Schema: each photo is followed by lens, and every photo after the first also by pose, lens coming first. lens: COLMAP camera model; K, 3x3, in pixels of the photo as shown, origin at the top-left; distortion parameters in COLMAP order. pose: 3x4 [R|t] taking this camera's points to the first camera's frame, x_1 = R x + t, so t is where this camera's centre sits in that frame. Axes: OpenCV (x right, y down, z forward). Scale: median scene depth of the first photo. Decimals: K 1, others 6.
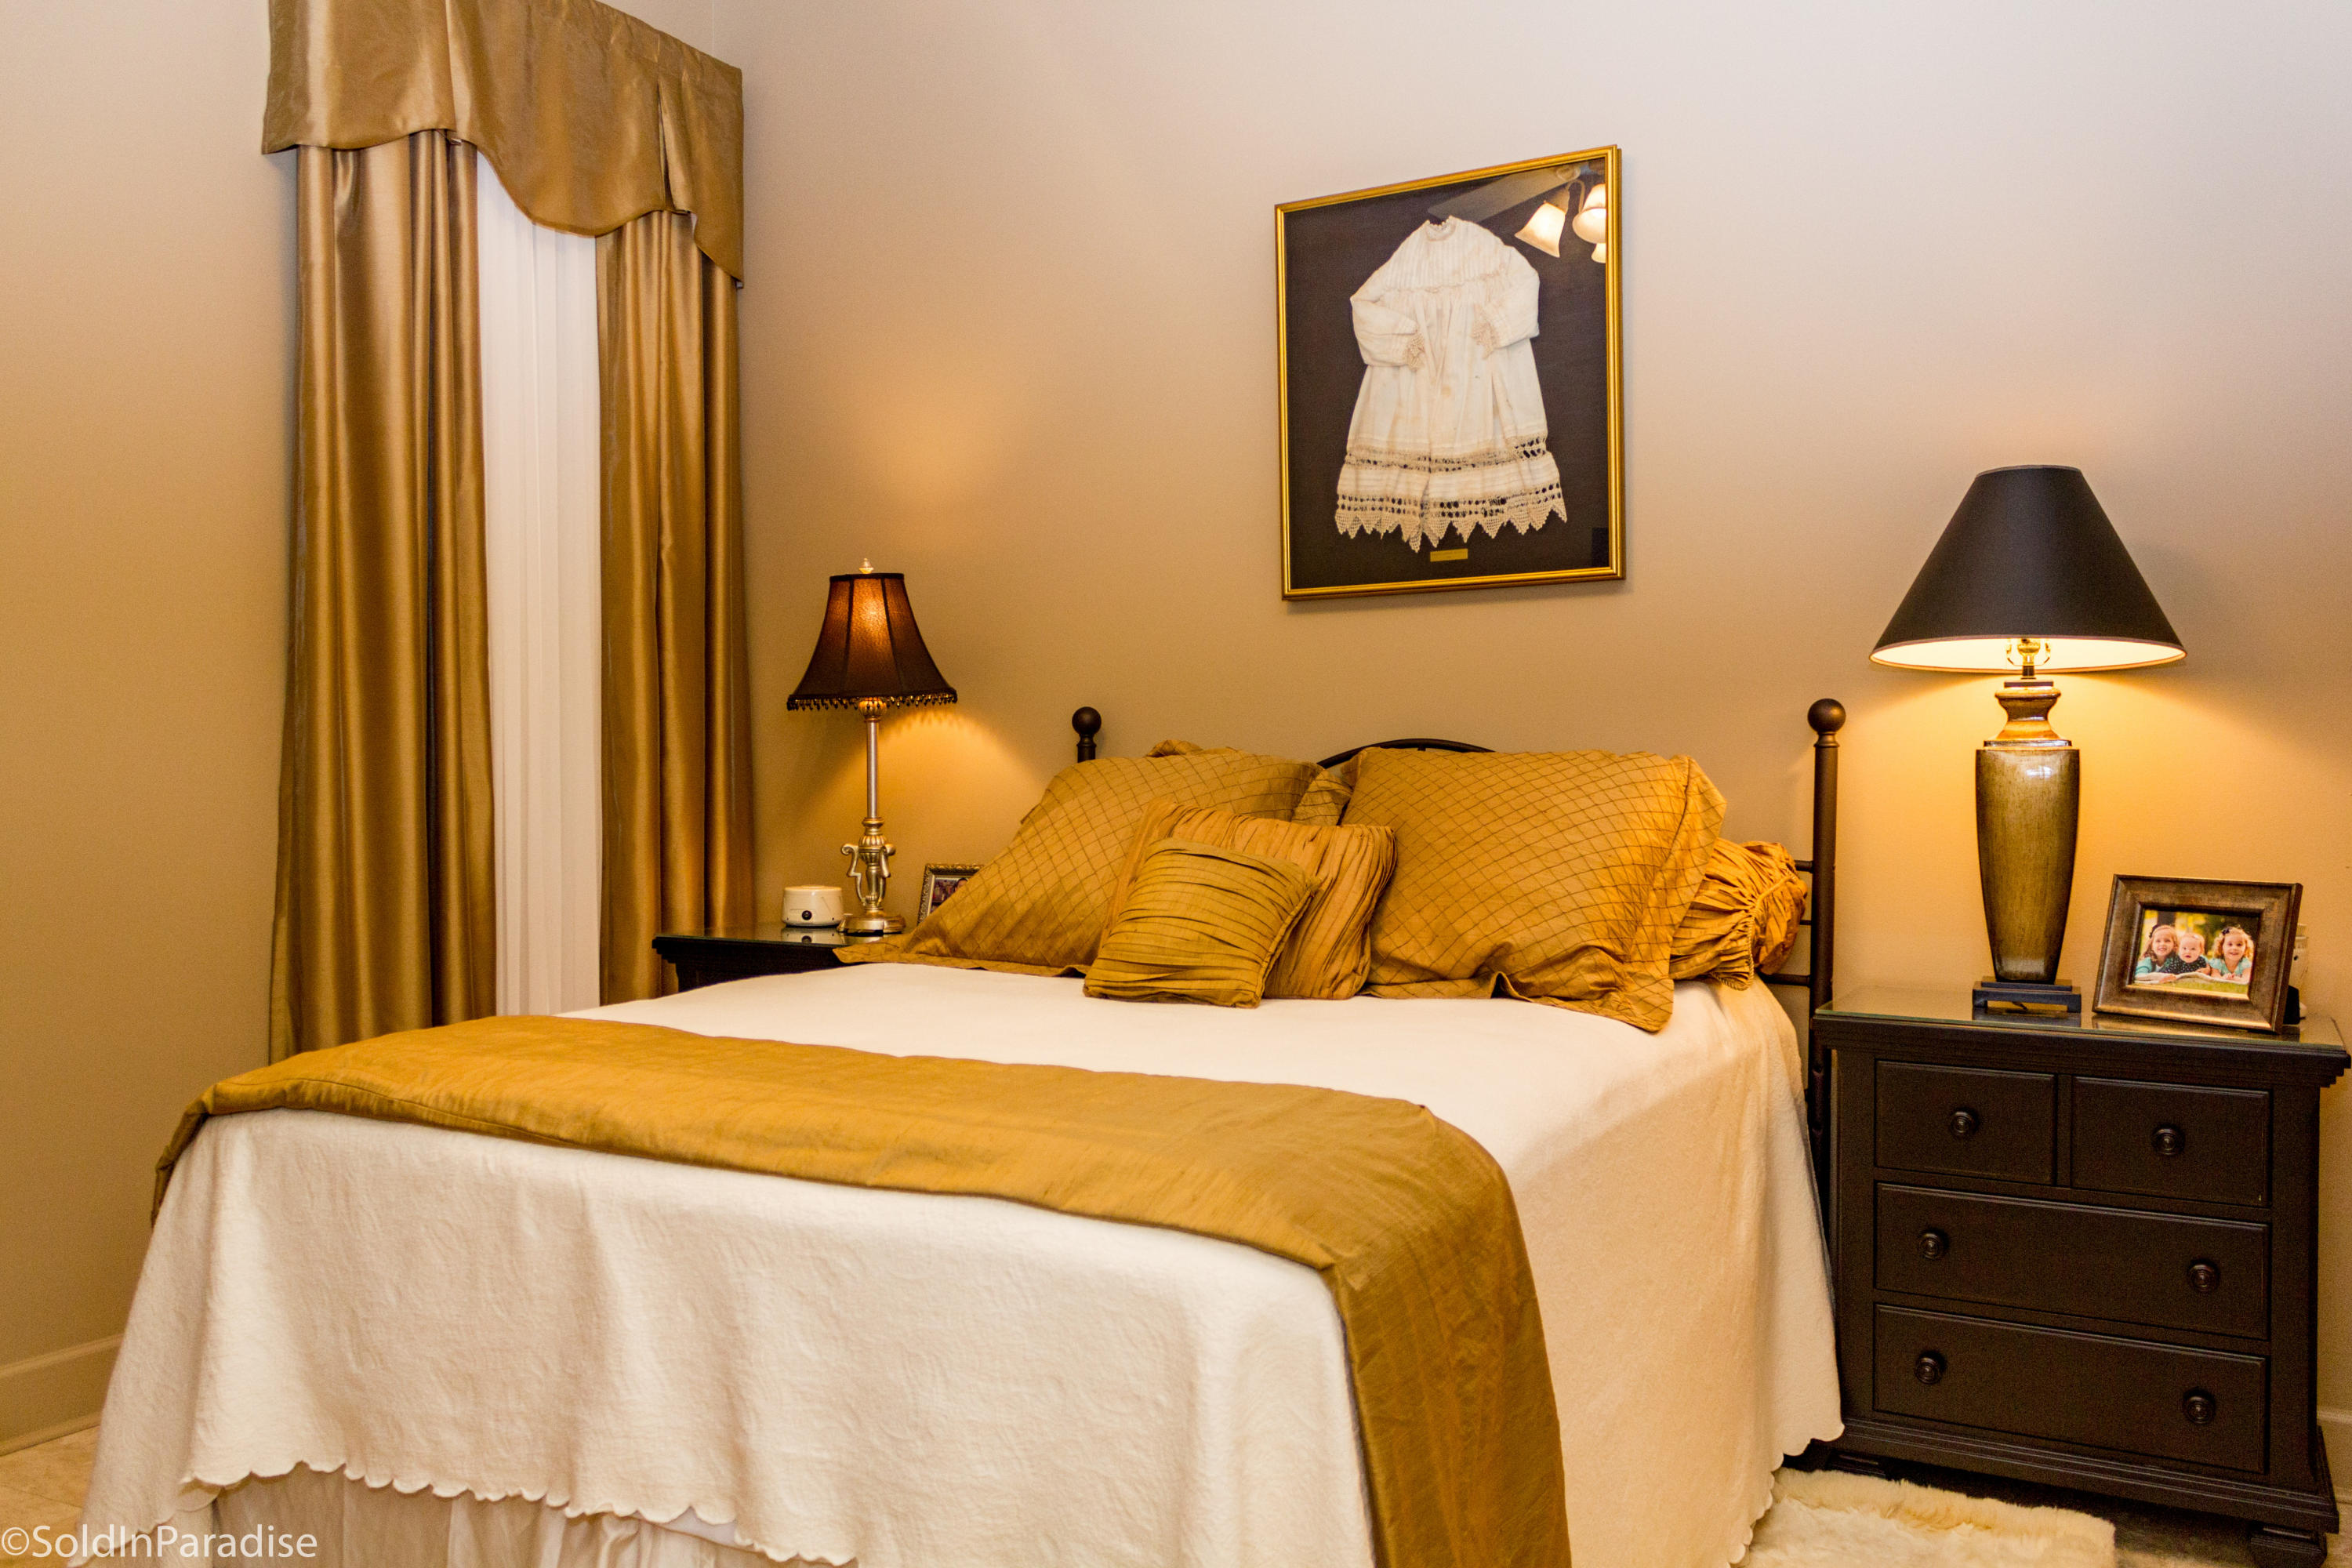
lens RADIAL K [[1941.5, 0, 1143.9], [0, 1941.5, 759.2], [0, 0, 1]] dist [0.047136, -0.008931]
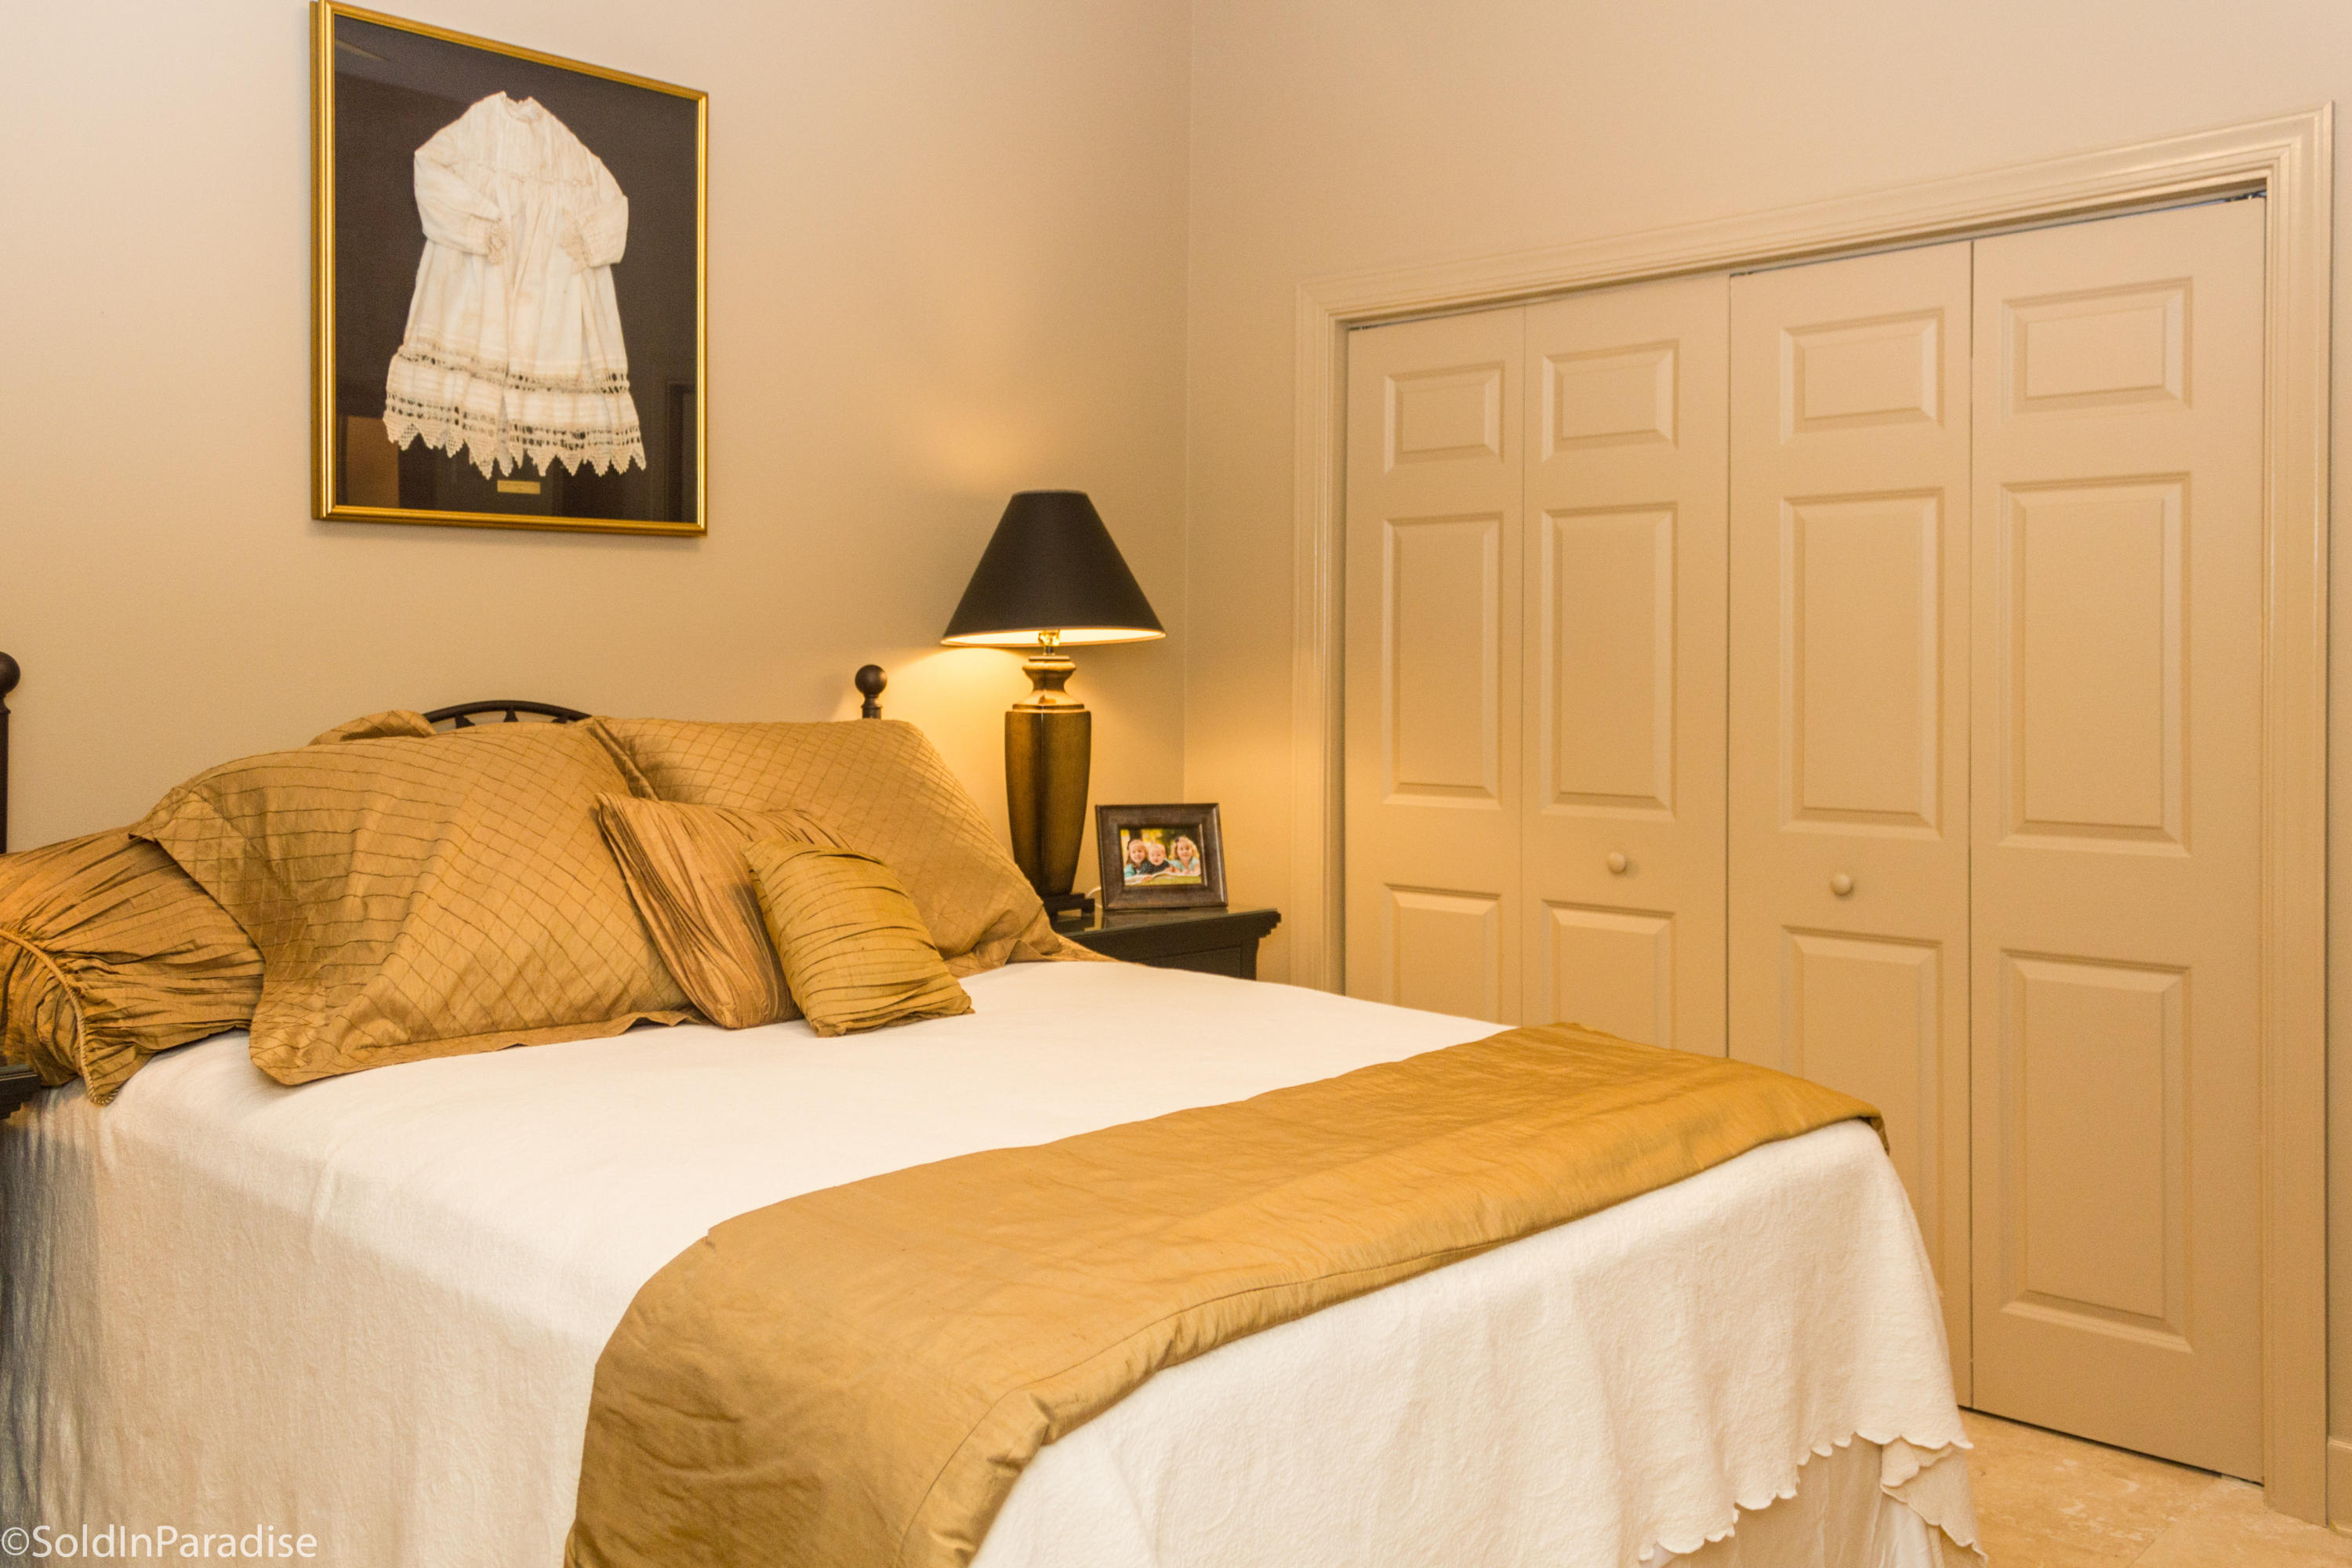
lens RADIAL K [[1987.0, 0, 1171.3], [0, 1987.0, 692.0], [0, 0, 1]] dist [0.052678, -0.150944]
pose [[0.217567, -0.010030, 0.975994, -0.663126], [-0.007770, 0.999898, 0.012007, -0.028373], [-0.976014, -0.010196, 0.217467, 0.544192]]
